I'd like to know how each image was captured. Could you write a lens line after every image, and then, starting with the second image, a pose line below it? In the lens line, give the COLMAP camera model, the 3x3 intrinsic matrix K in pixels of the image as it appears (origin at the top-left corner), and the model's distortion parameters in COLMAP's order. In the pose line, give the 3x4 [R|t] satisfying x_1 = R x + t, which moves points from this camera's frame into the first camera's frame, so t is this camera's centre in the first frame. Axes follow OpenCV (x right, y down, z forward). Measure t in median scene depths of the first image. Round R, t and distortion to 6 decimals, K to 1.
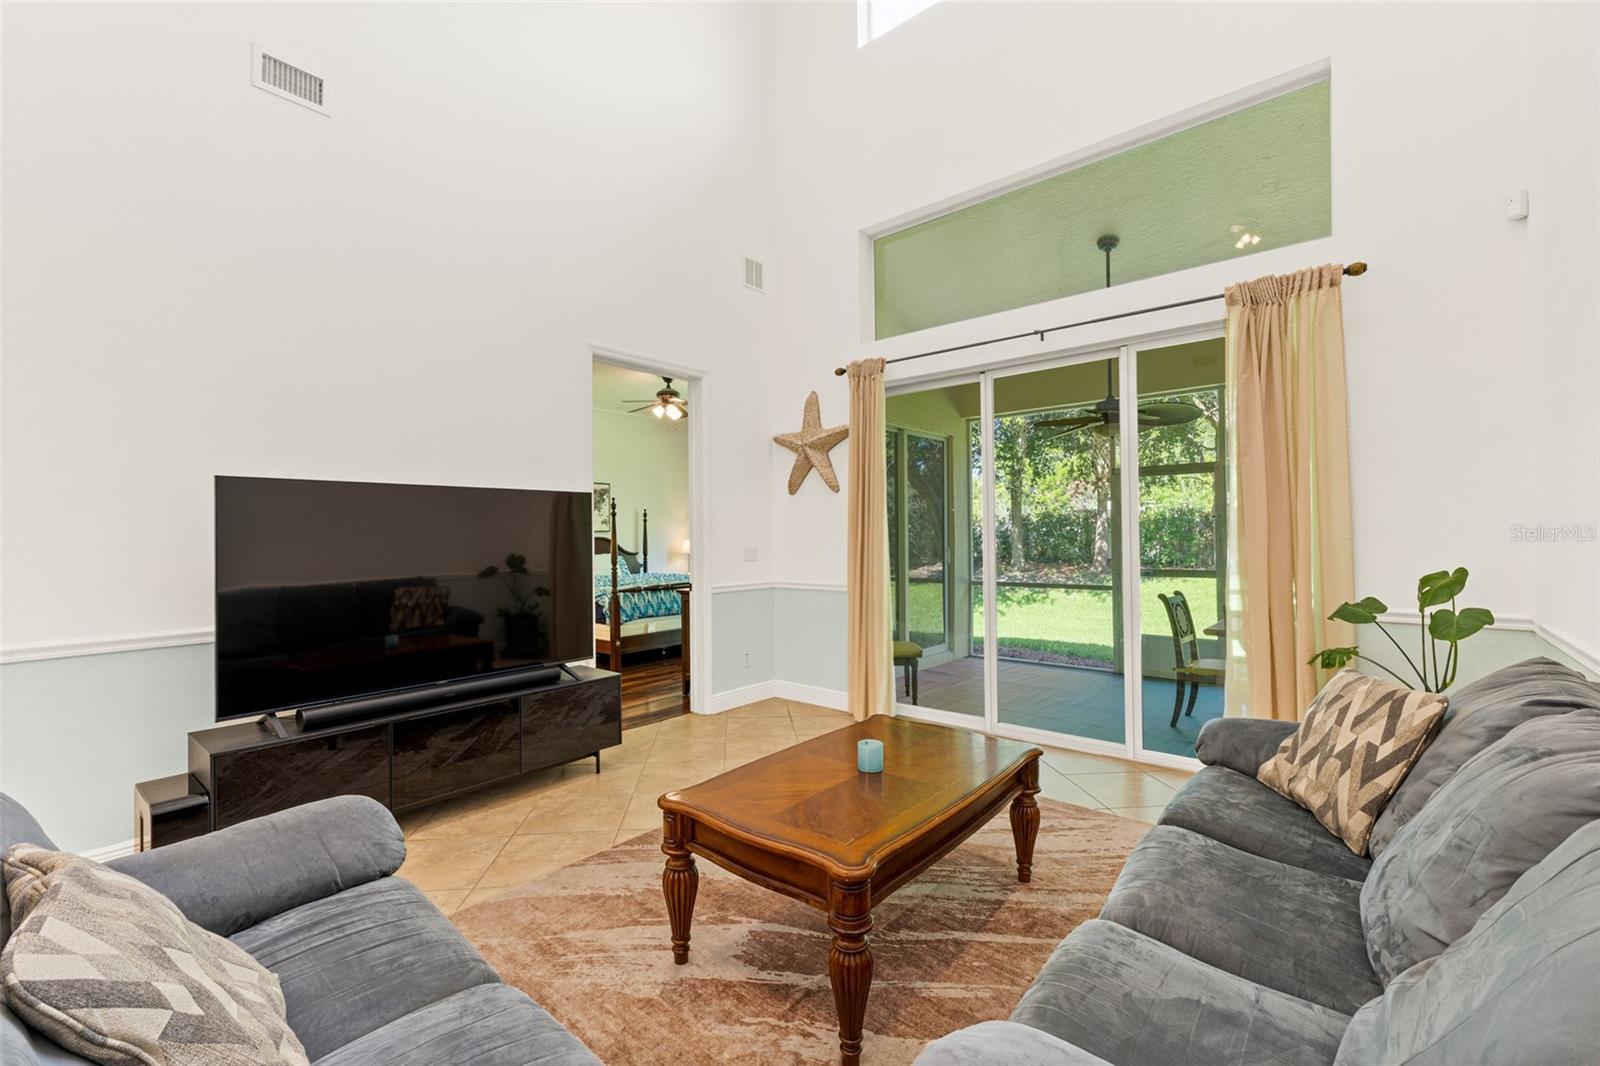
lens RADIAL K [[682.5, 0, 792.6], [0, 682.5, 529.8], [0, 0, 1]] dist [-0.000475, 0.000479]
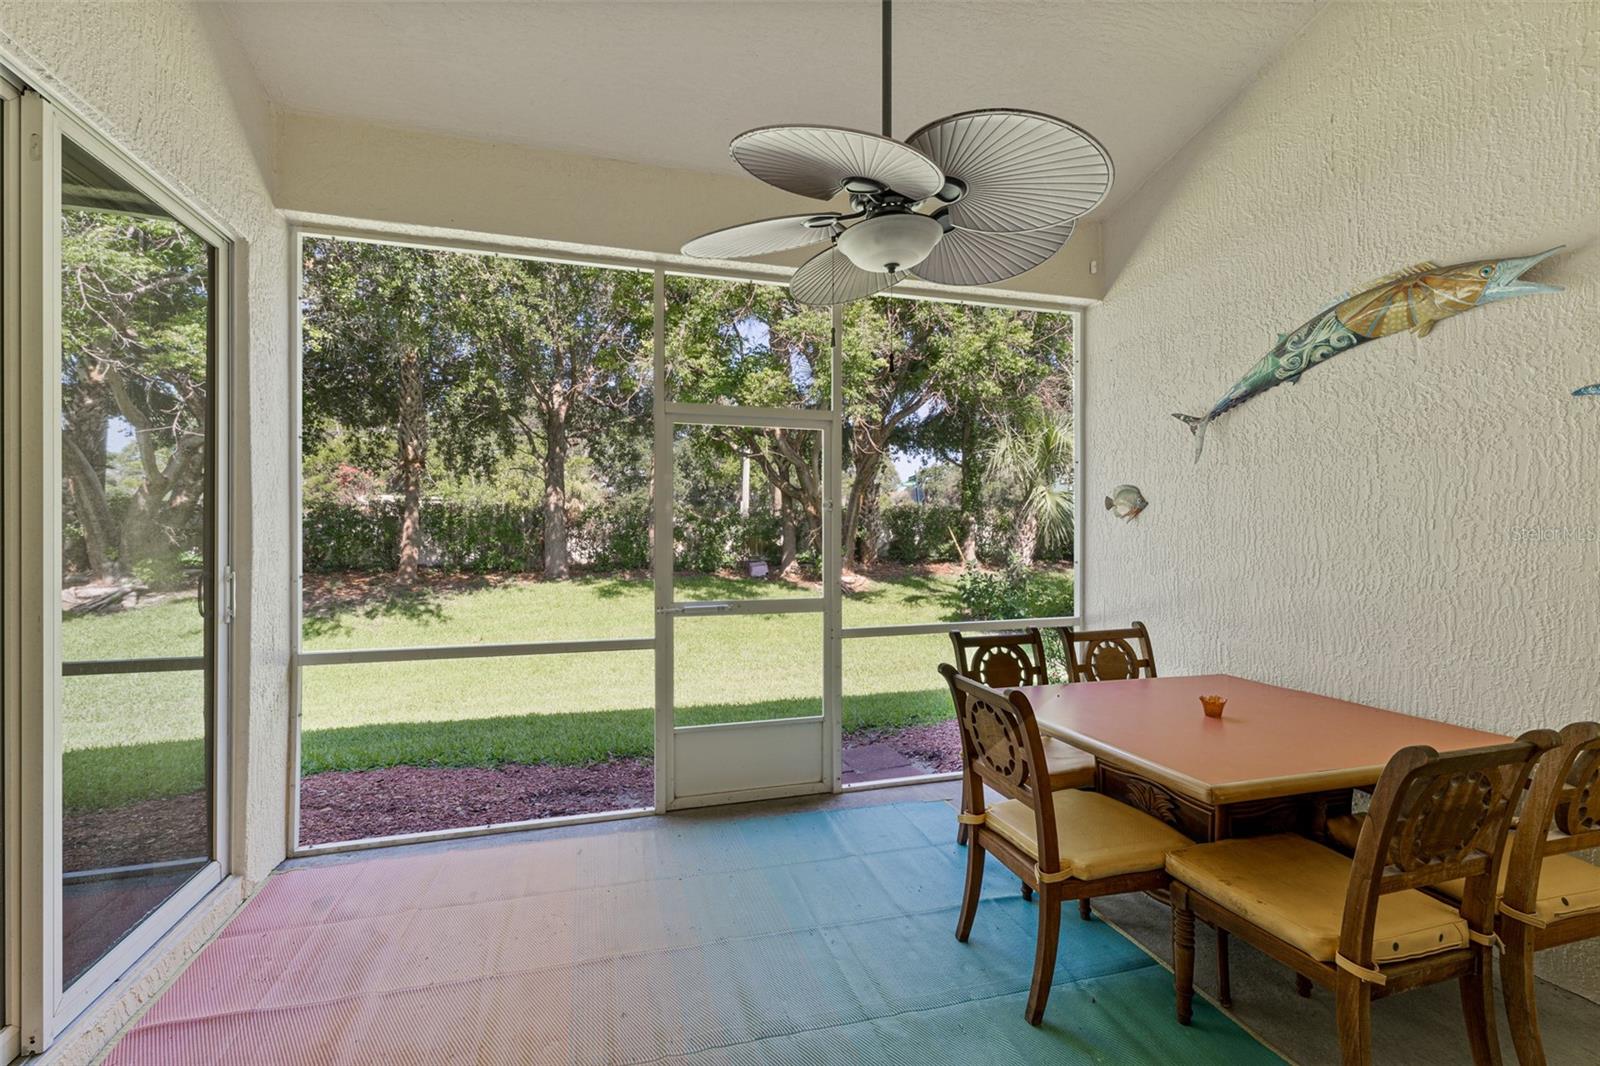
lens RADIAL K [[682.5, 0, 792.6], [0, 682.5, 529.8], [0, 0, 1]] dist [-0.000475, 0.000479]
pose [[0.534744, 0.013600, 0.844905, 0.186357], [-0.013887, 0.999877, -0.007305, 0.009148], [-0.844900, -0.007827, 0.534867, 1.170950]]
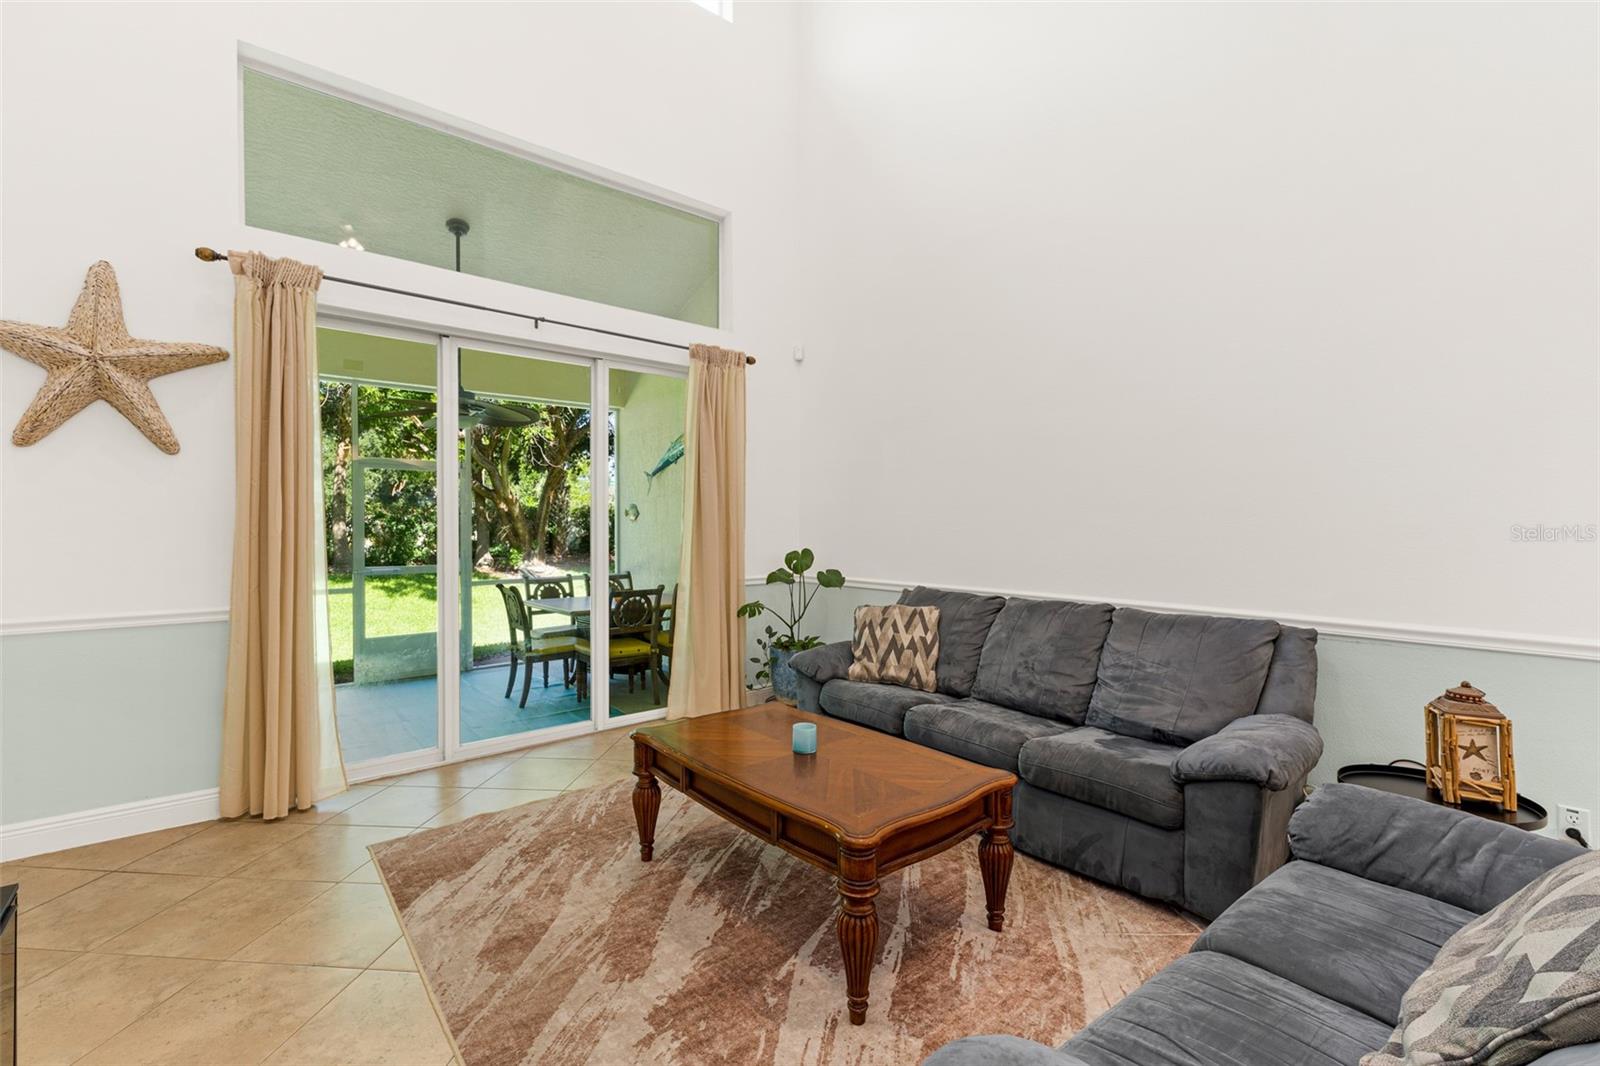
lens RADIAL K [[682.5, 0, 792.6], [0, 682.5, 529.8], [0, 0, 1]] dist [-0.000475, 0.000479]
pose [[0.169528, 0.006596, 0.985503, -0.559876], [-0.007873, 0.999955, -0.005338, 0.010911], [-0.985494, -0.006854, 0.169572, 0.511777]]
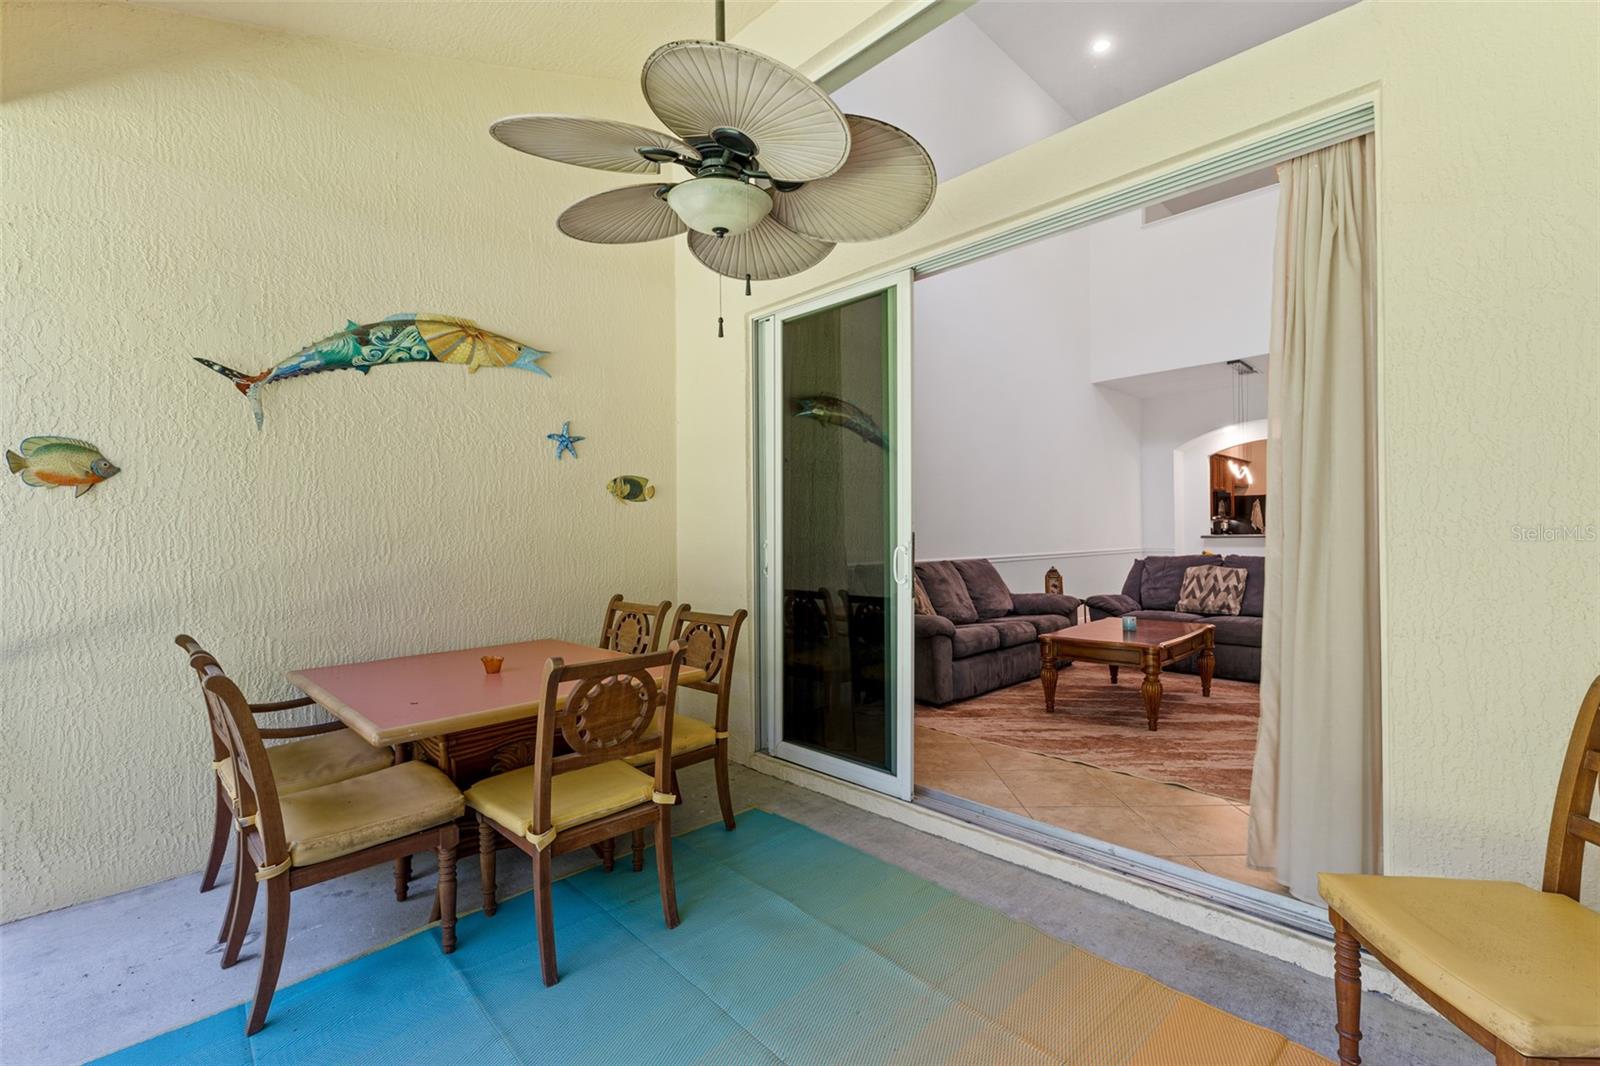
lens RADIAL K [[693.6, 0, 800.4], [0, 693.6, 527.4], [0, 0, 1]] dist [0.001315, -0.000168]
pose [[-0.996865, 0.020668, 0.076378, 0.552959], [0.019712, 0.999718, -0.013255, 0.035488], [-0.076631, -0.011708, -0.996991, 1.880238]]
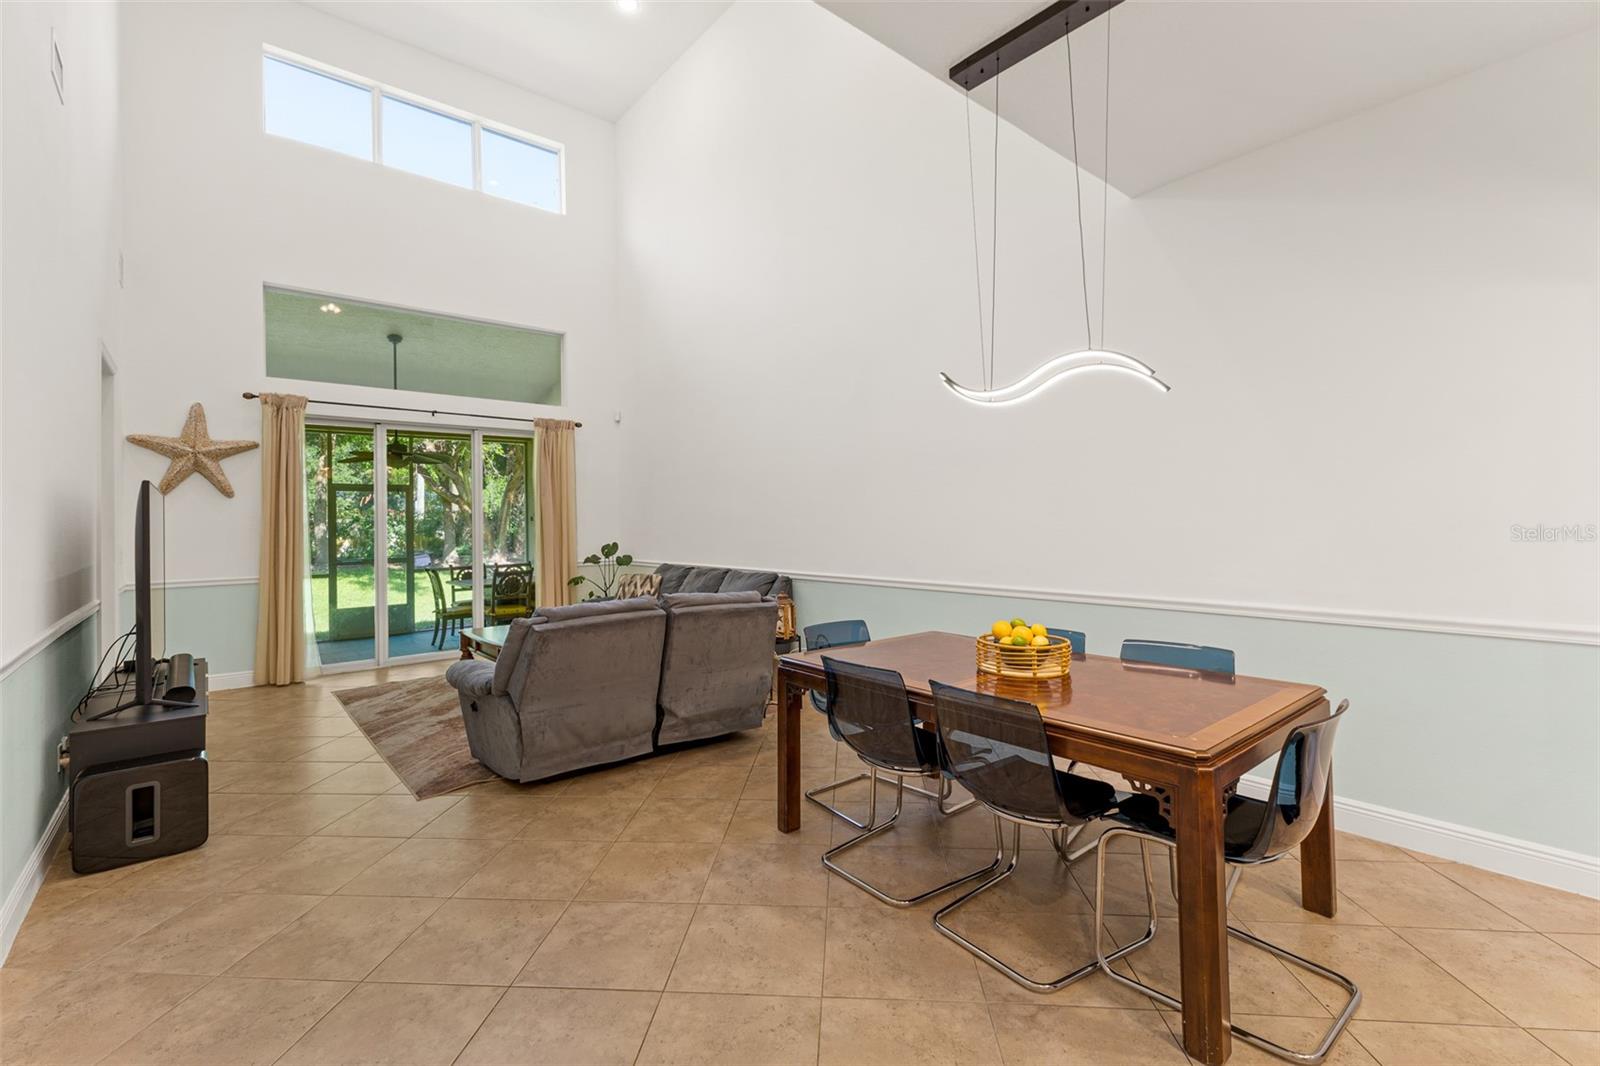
lens RADIAL K [[696.0, 0, 799.3], [0, 696.0, 513.1], [0, 0, 1]] dist [0.002988, 0.000417]
pose [[0.154946, 0.022287, 0.987671, -1.252285], [0.005227, 0.999713, -0.023379, 0.003894], [-0.987909, 0.008785, 0.154785, -0.152421]]
